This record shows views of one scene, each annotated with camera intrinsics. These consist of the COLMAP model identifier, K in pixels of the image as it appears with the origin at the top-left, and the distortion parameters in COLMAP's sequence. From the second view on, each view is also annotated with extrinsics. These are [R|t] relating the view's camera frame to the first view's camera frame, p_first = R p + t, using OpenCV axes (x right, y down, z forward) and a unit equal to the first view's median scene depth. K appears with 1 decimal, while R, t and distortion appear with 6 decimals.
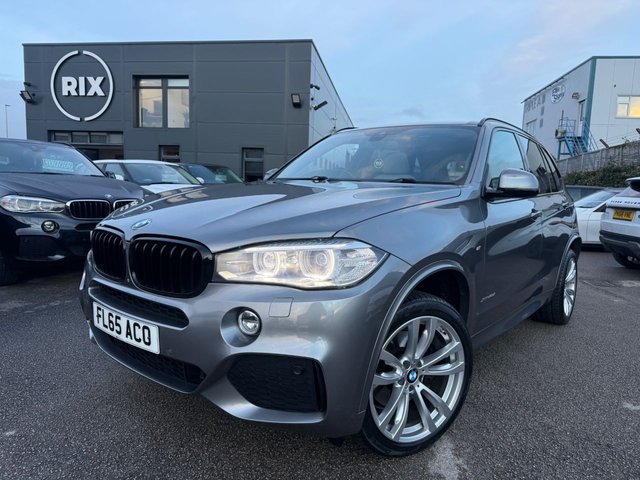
lens RADIAL K [[465.3, 0, 320.0], [0, 465.3, 240.0], [0, 0, 1]] dist [0.016541, -0.004892]
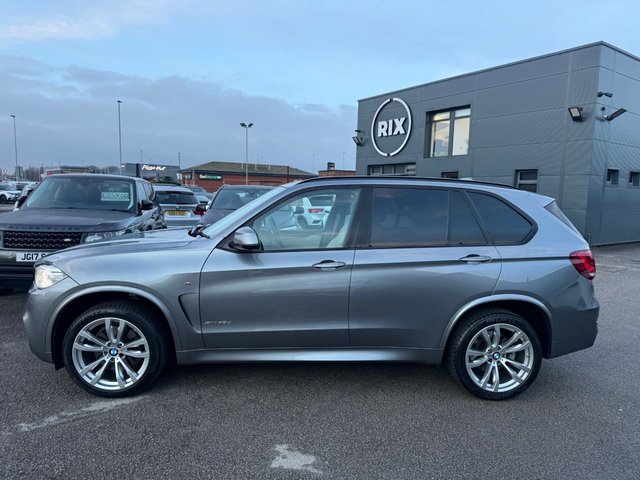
lens RADIAL K [[463.5, 0, 320.0], [0, 463.5, 240.0], [0, 0, 1]] dist [0.056445, -0.065898]
pose [[0.707553, 0.046811, -0.705109, 0.242295], [-0.071173, 0.997450, -0.005201, -0.020781], [0.703067, 0.053865, 0.709080, 0.036574]]
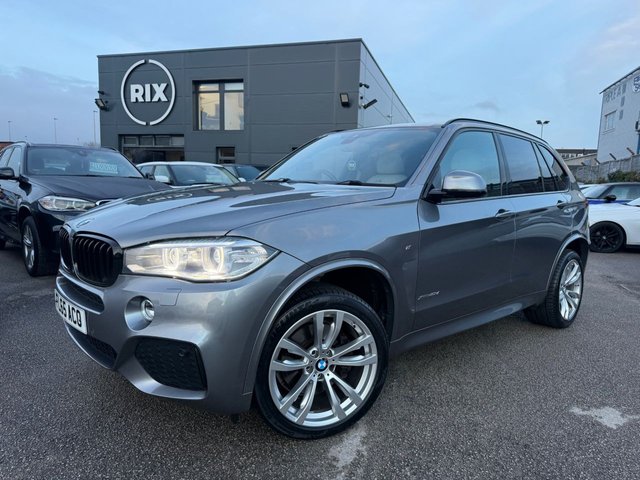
lens RADIAL K [[463.5, 0, 320.0], [0, 463.5, 240.0], [0, 0, 1]] dist [0.056445, -0.065898]
pose [[0.989620, 0.011306, -0.143262, 0.043001], [-0.010733, 0.999931, 0.004773, -0.000355], [0.143306, -0.003185, 0.989673, -0.007852]]
